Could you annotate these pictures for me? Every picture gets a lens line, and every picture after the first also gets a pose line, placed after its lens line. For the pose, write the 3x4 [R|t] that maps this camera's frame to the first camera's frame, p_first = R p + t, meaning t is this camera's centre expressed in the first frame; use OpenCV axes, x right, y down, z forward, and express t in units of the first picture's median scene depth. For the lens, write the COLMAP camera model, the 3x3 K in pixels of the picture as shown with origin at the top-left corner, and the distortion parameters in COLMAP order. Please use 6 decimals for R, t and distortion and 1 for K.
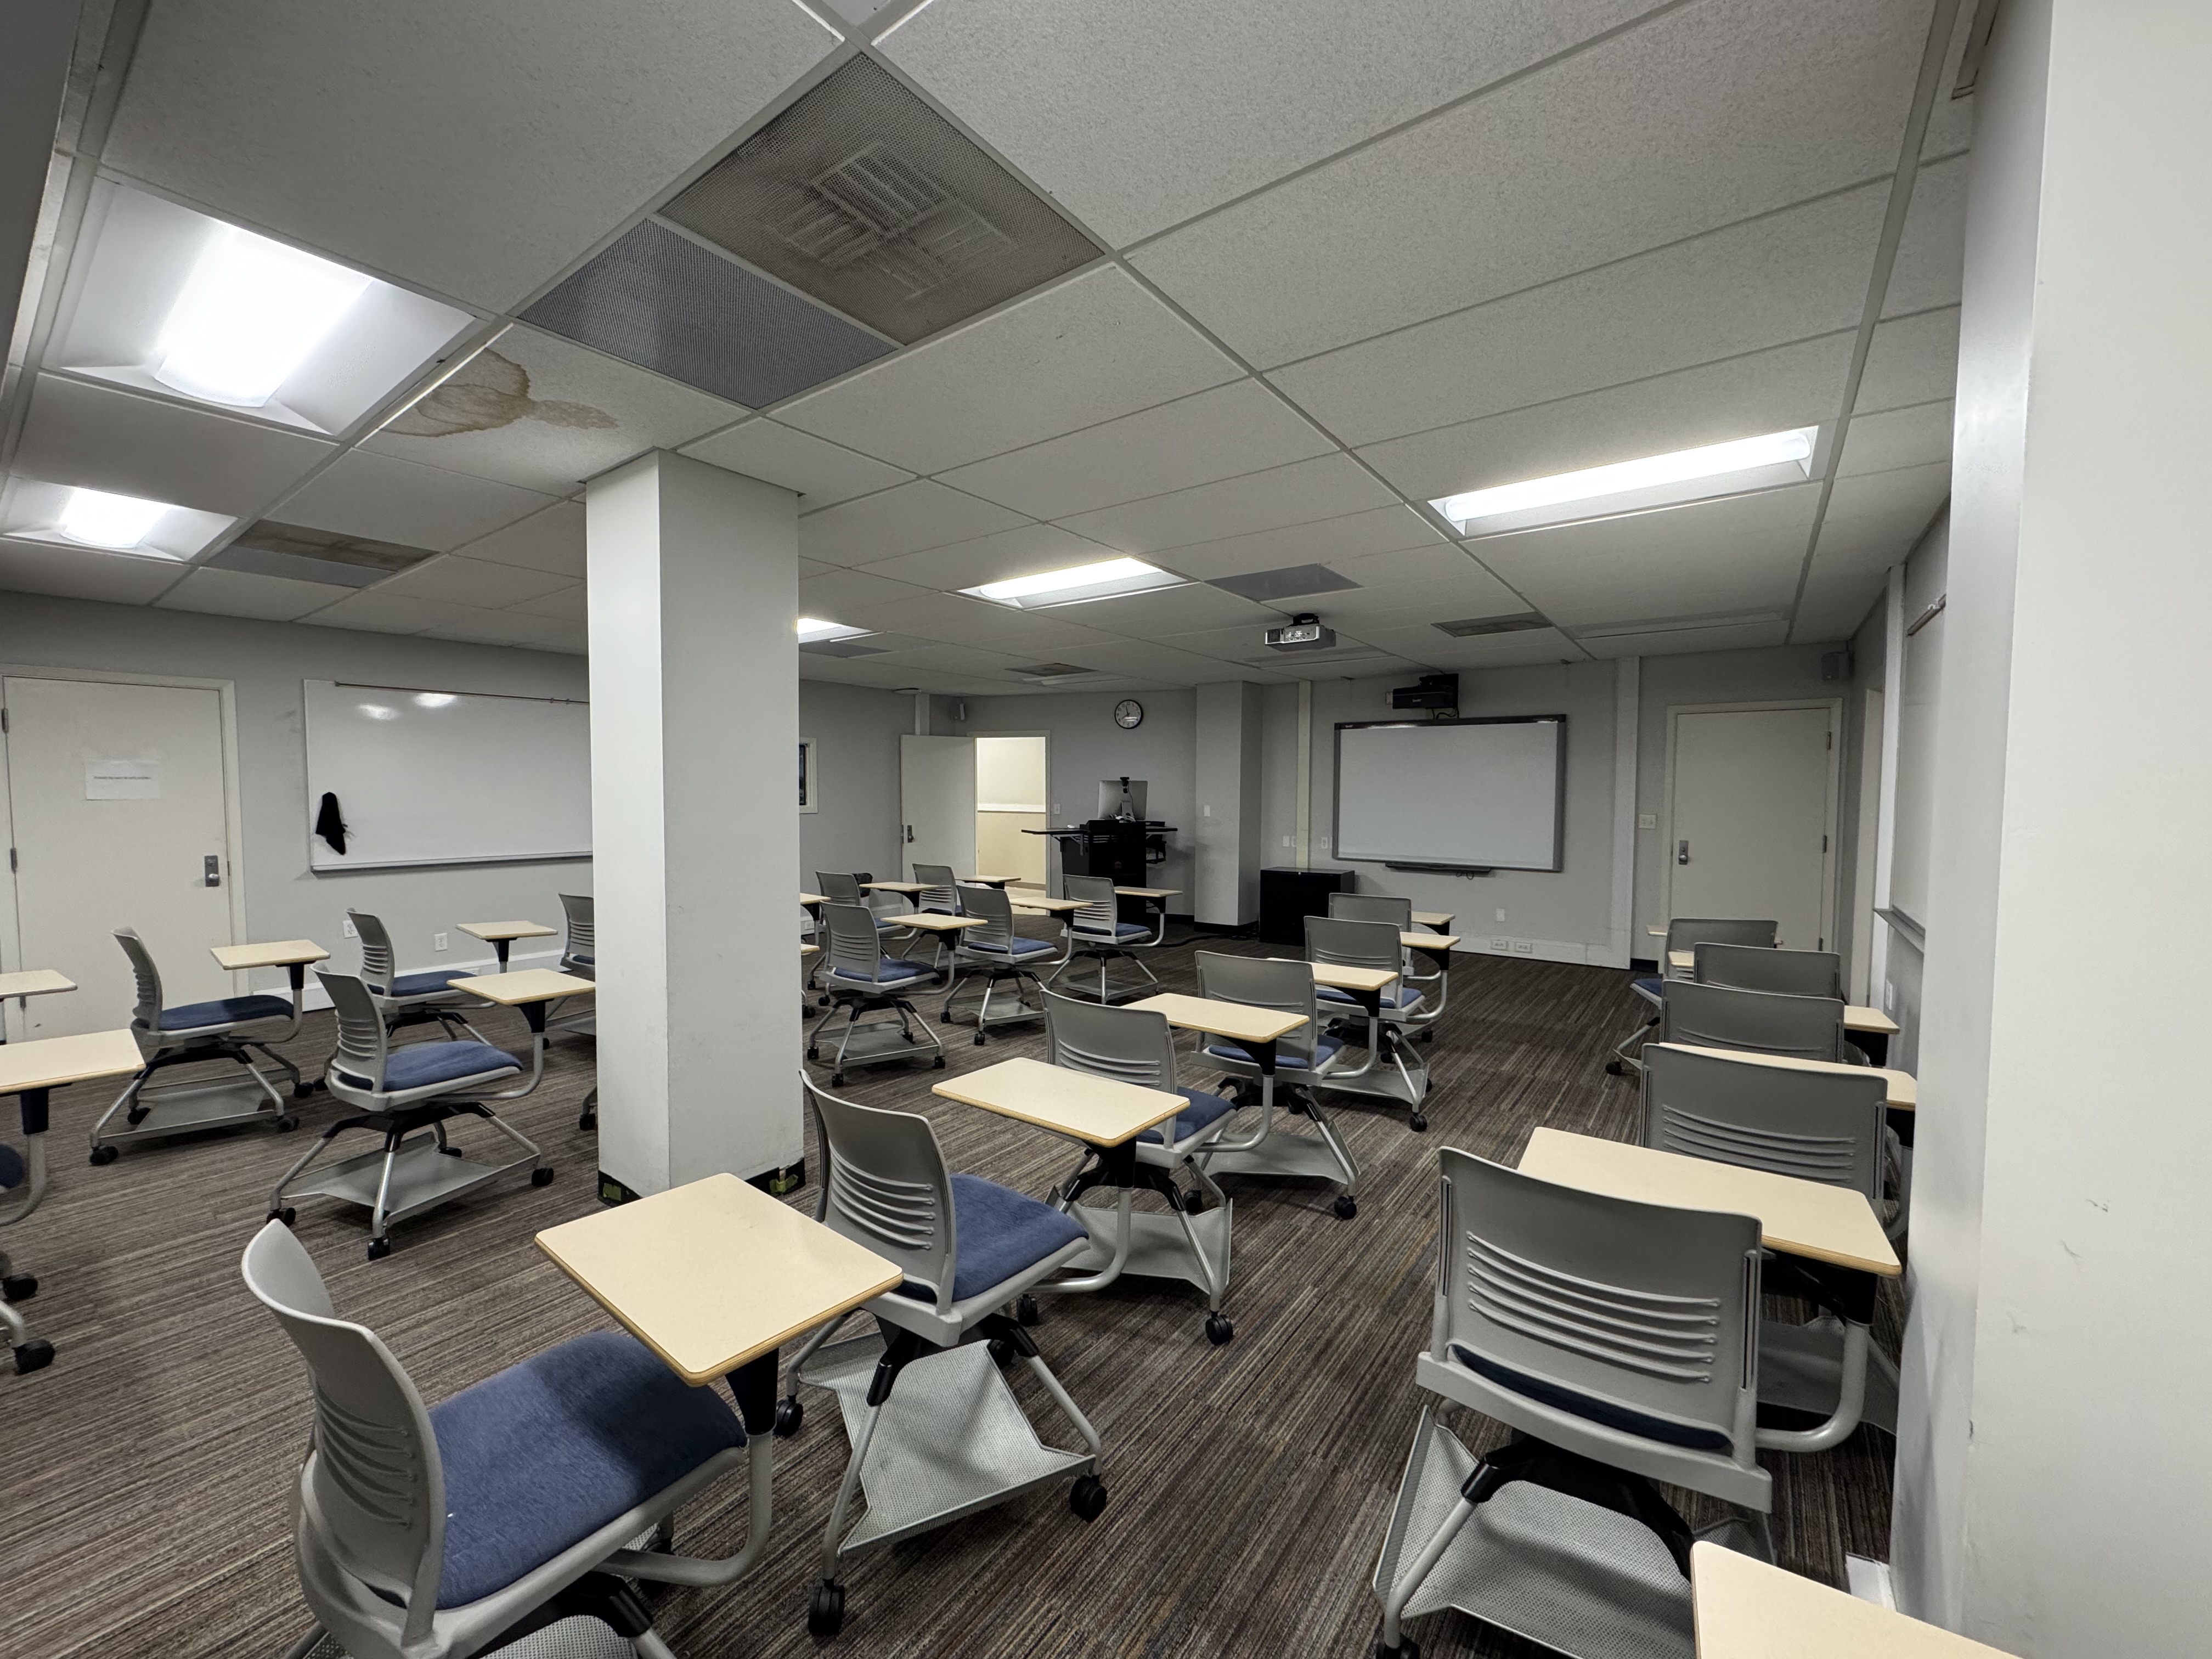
lens RADIAL K [[875.7, 0, 1106.0], [0, 875.7, 829.5], [0, 0, 1]] dist [-0.002861, 0.000048]
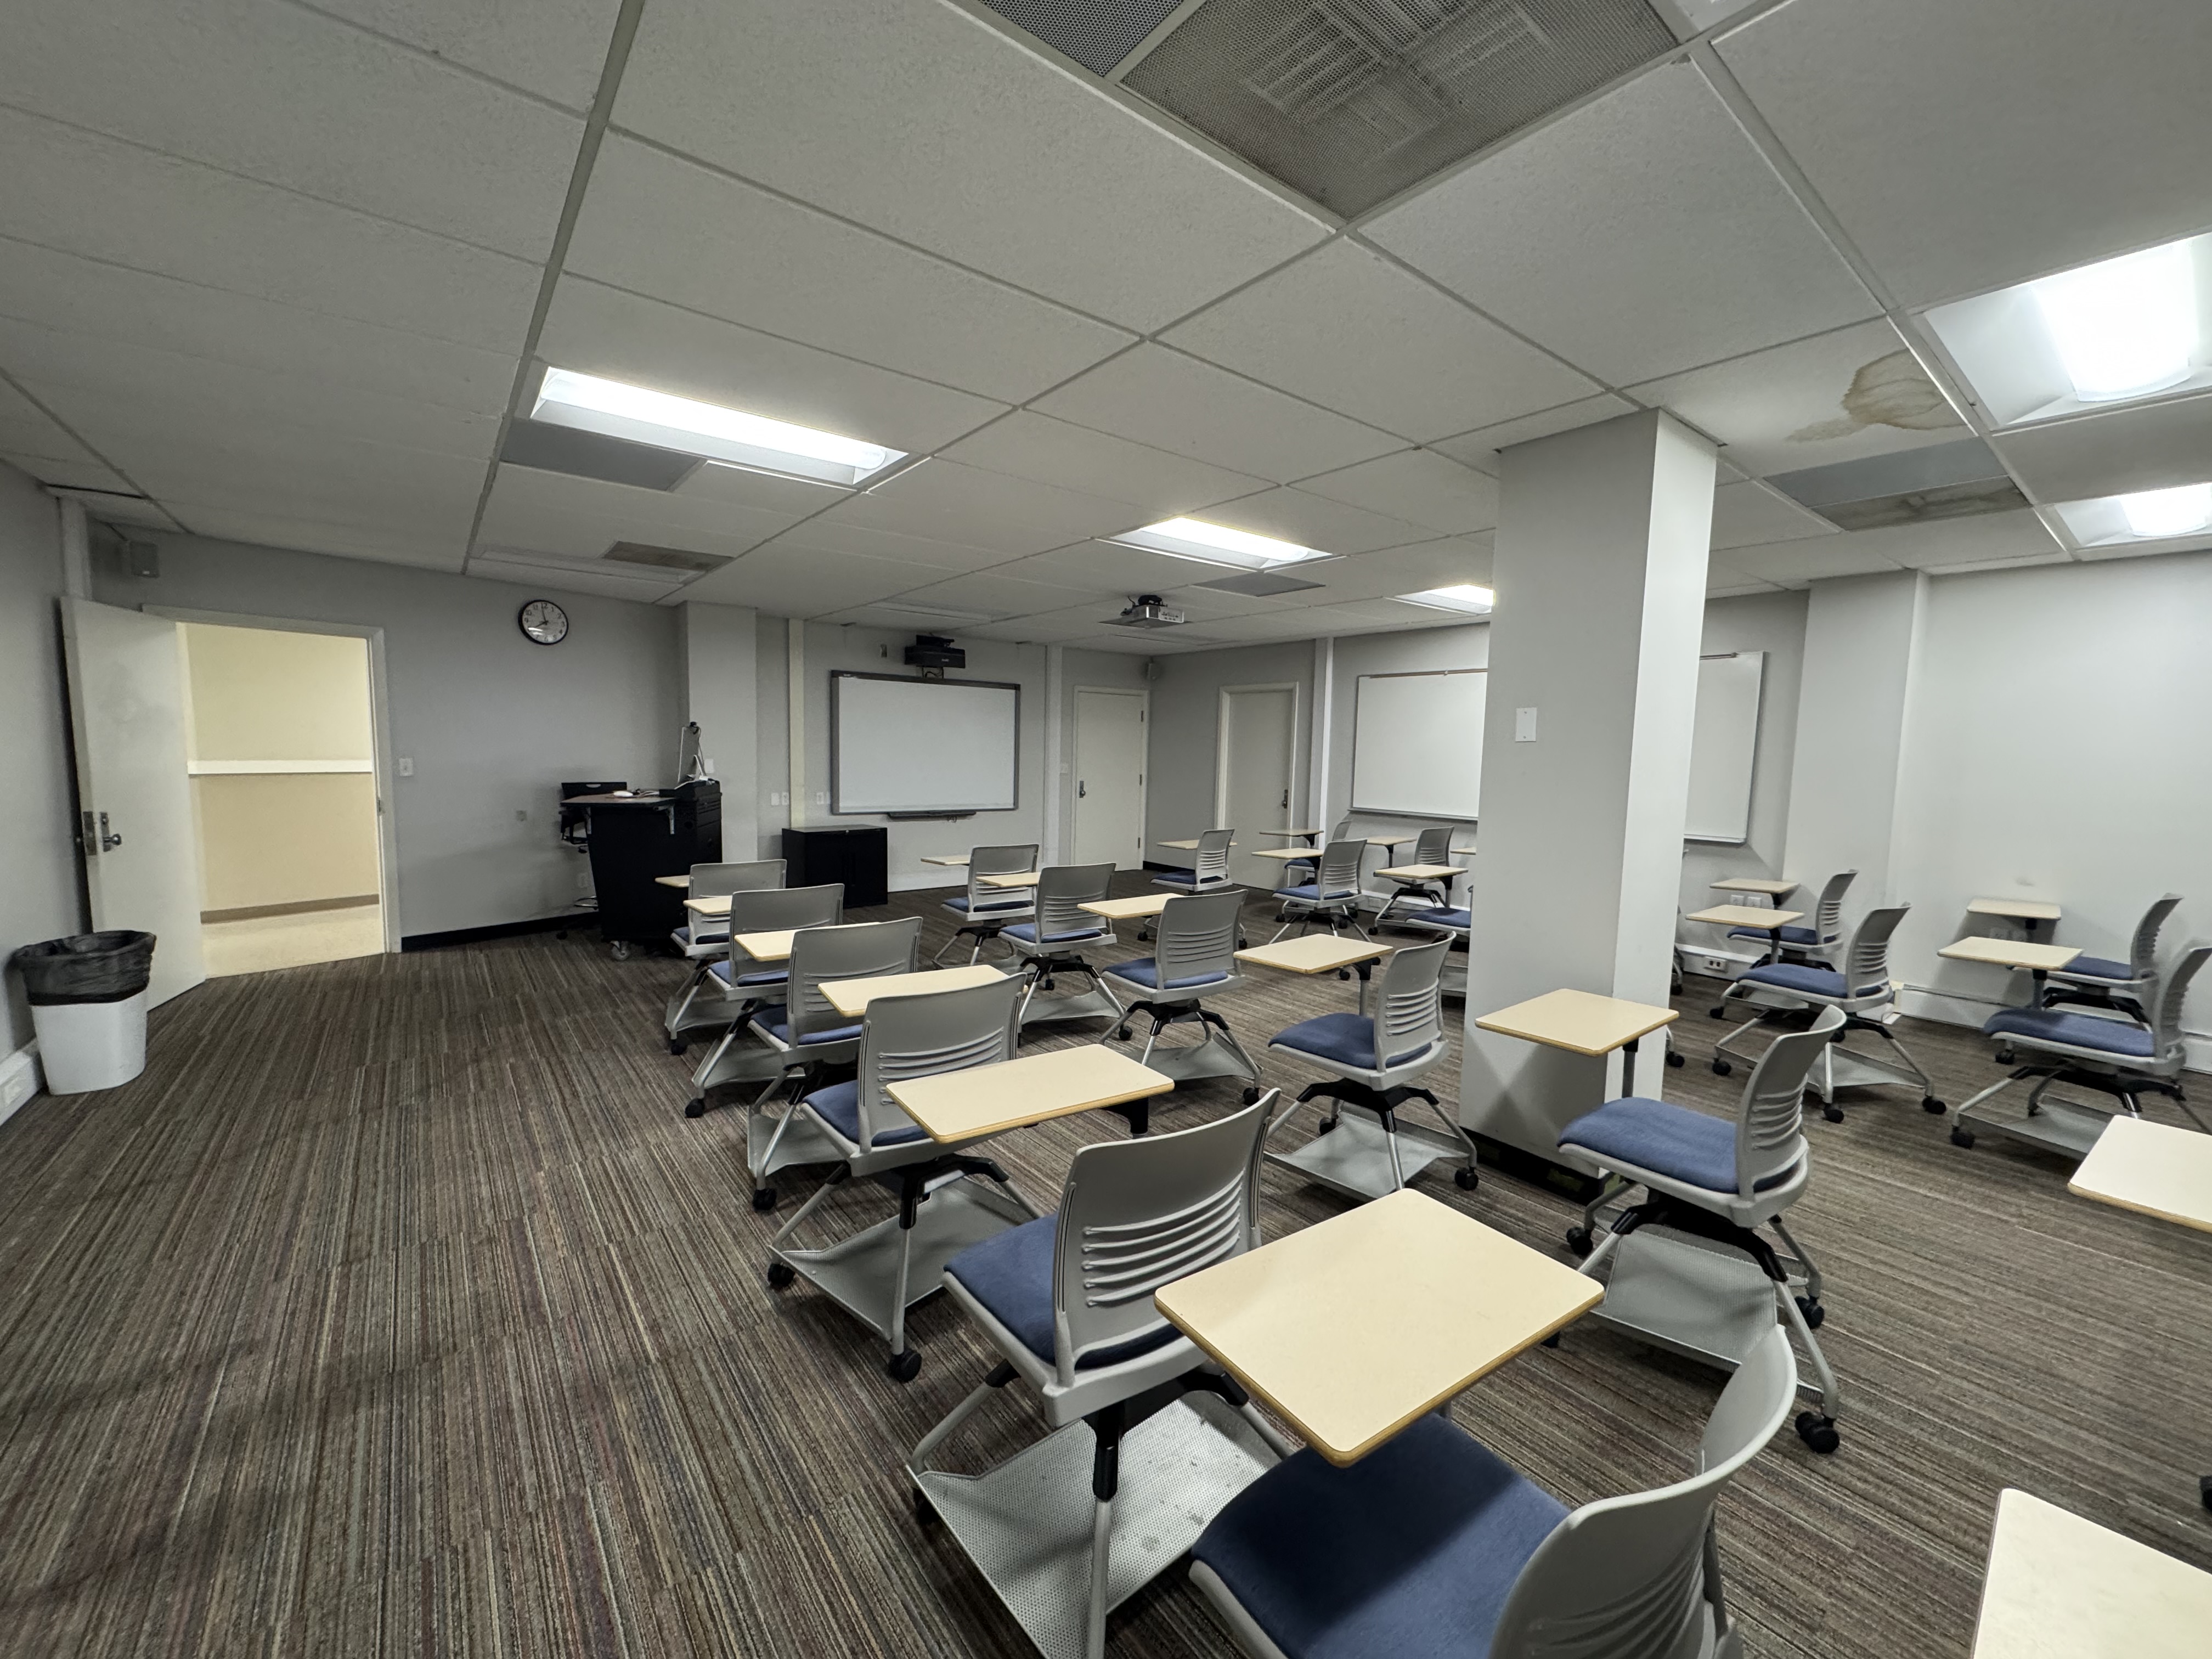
lens RADIAL K [[875.7, 0, 1106.0], [0, 875.7, 829.5], [0, 0, 1]] dist [-0.002861, 0.000048]
pose [[0.271661, -0.088184, 0.958344, -0.668893], [0.025640, 0.996103, 0.084390, -0.026210], [-0.962051, 0.001646, 0.272863, 0.533246]]
